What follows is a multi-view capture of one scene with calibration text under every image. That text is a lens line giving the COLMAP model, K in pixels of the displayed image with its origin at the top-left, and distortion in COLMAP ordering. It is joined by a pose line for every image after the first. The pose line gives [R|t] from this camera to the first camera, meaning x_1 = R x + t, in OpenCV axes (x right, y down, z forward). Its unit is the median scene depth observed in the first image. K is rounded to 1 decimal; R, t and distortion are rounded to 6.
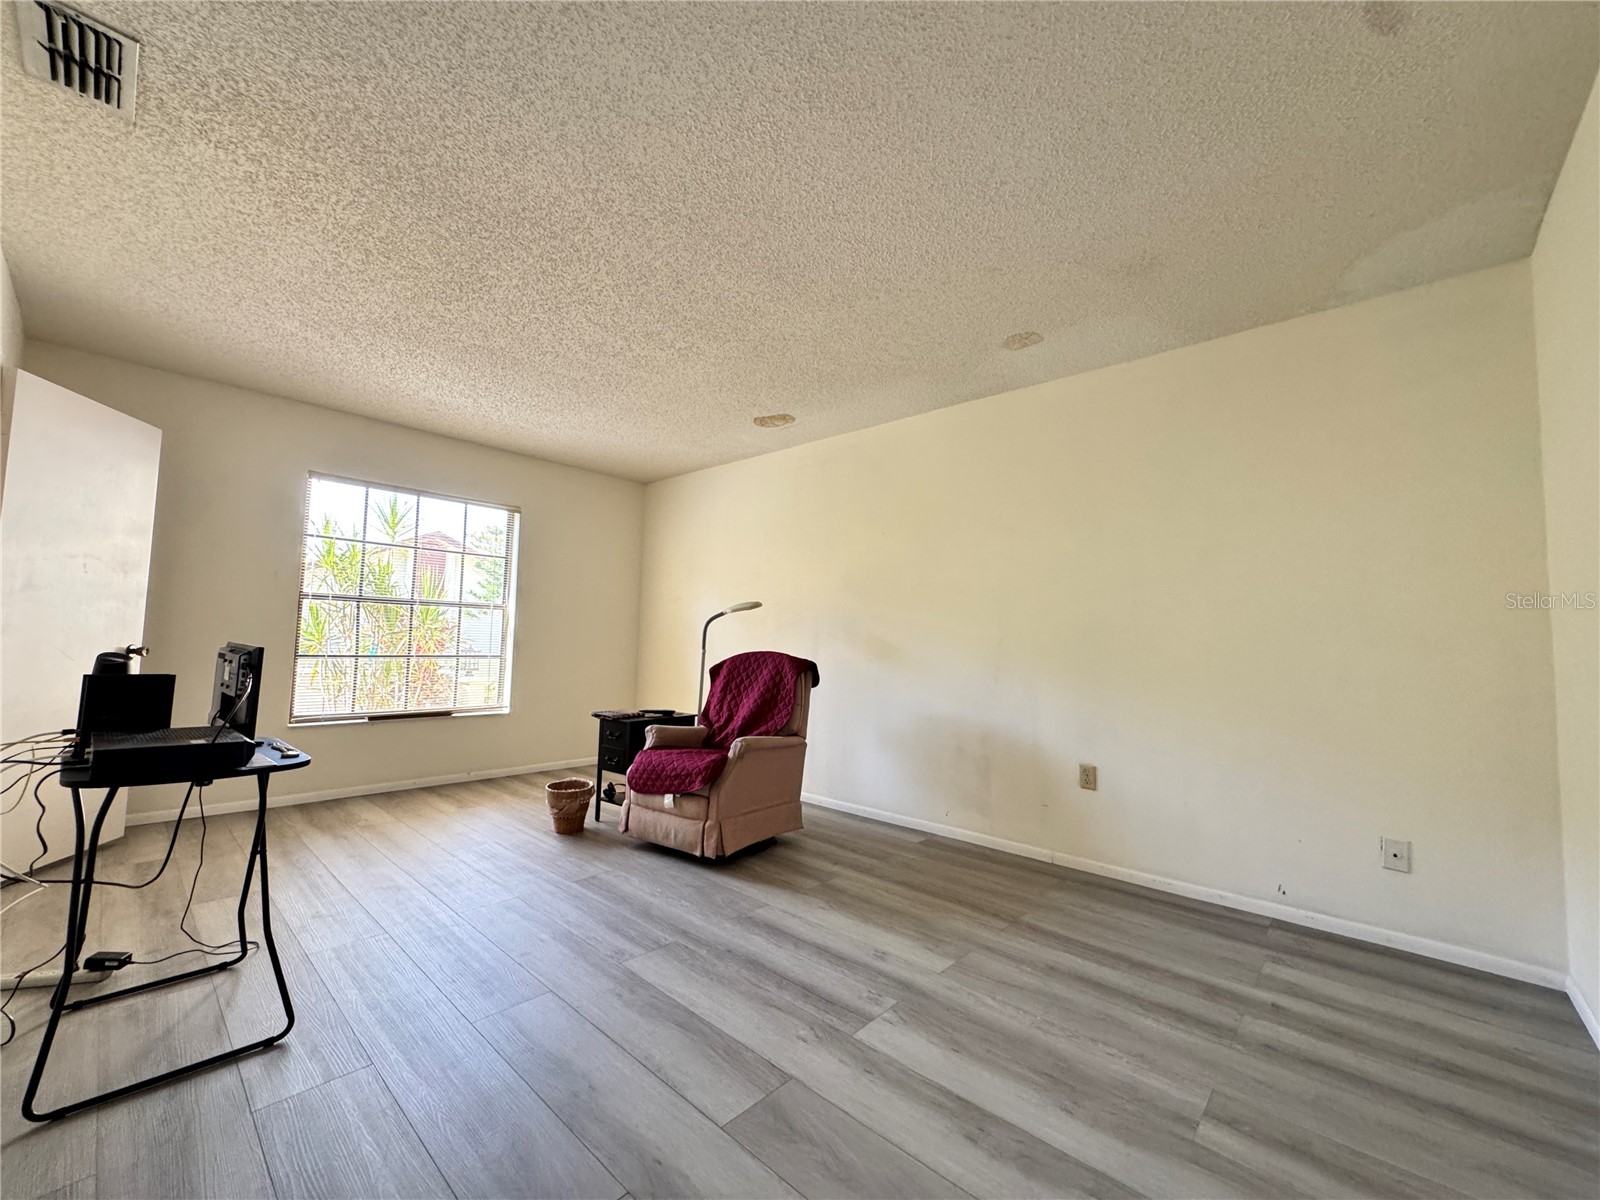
lens RADIAL K [[639.9, 0, 799.0], [0, 639.9, 599.5], [0, 0, 1]] dist [-0.003256, 0.000512]
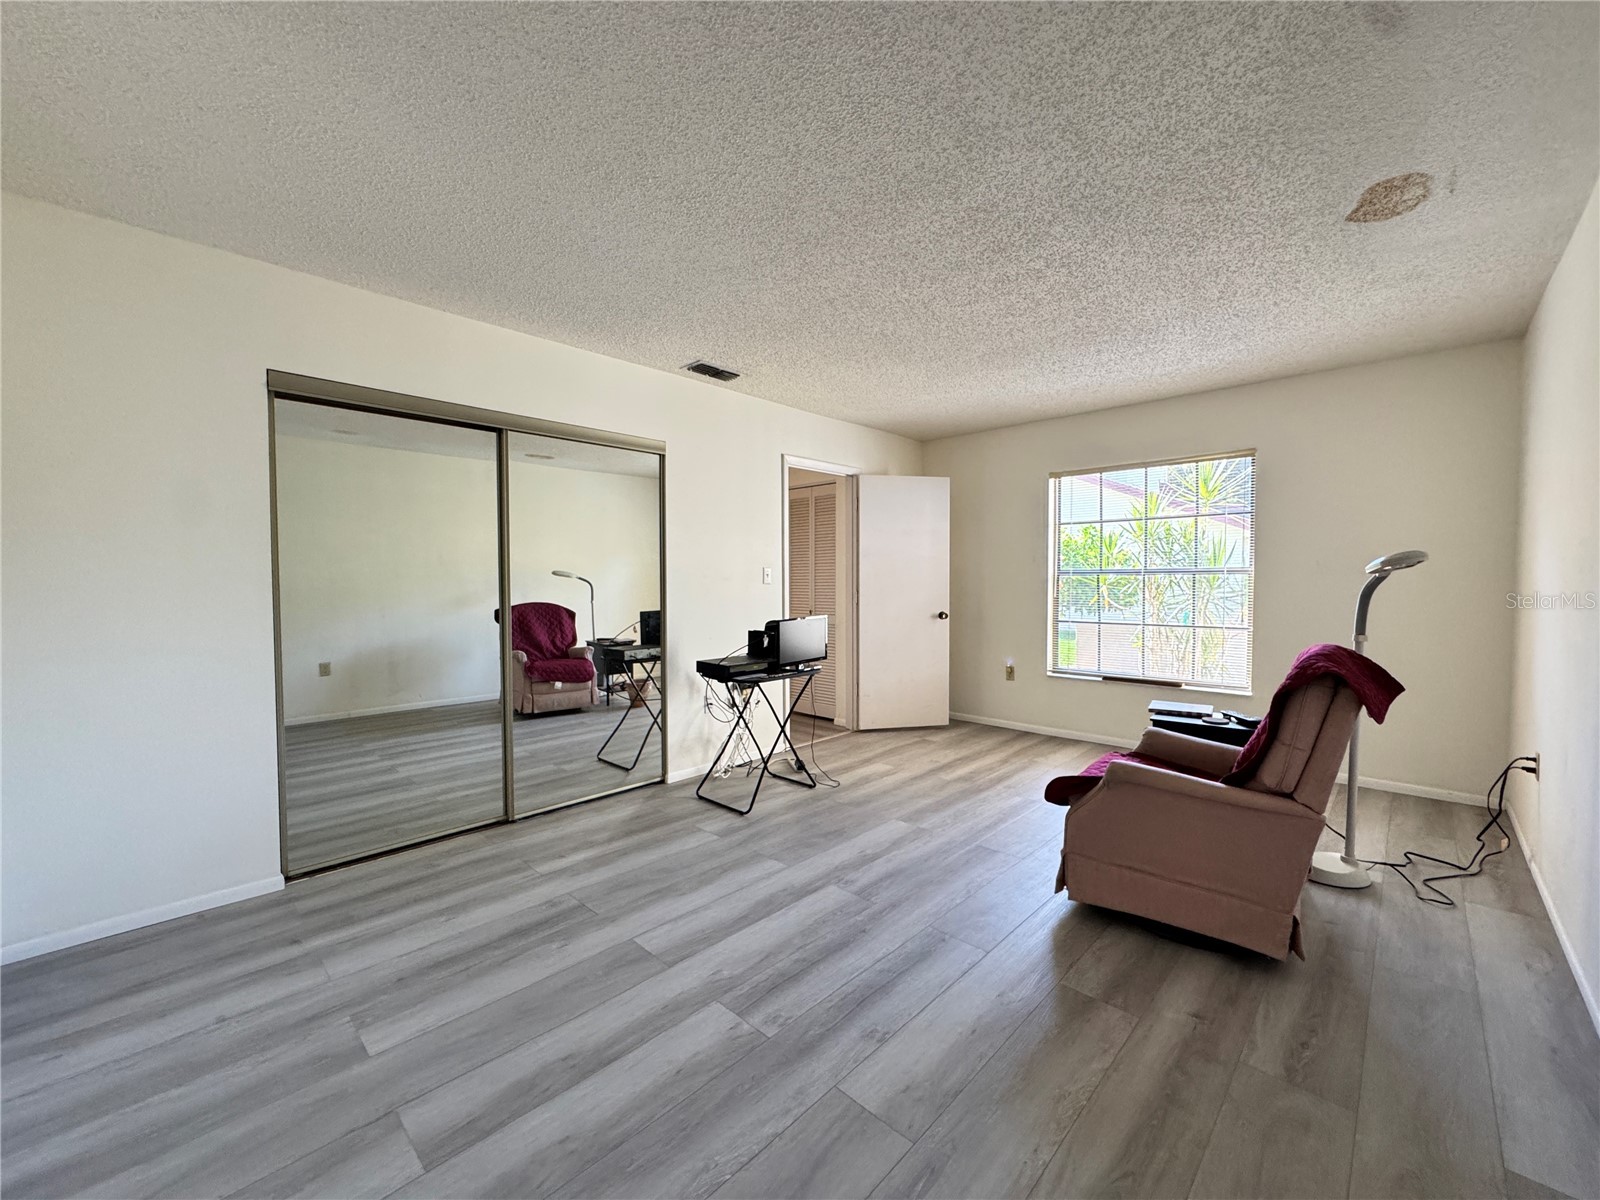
lens RADIAL K [[639.9, 0, 799.1], [0, 639.9, 598.8], [0, 0, 1]] dist [-0.003256, 0.000512]
pose [[-0.030507, 0.002979, -0.999530, 0.923089], [0.071677, 0.997428, 0.000785, 0.012267], [0.996961, -0.071620, -0.030642, 0.976362]]
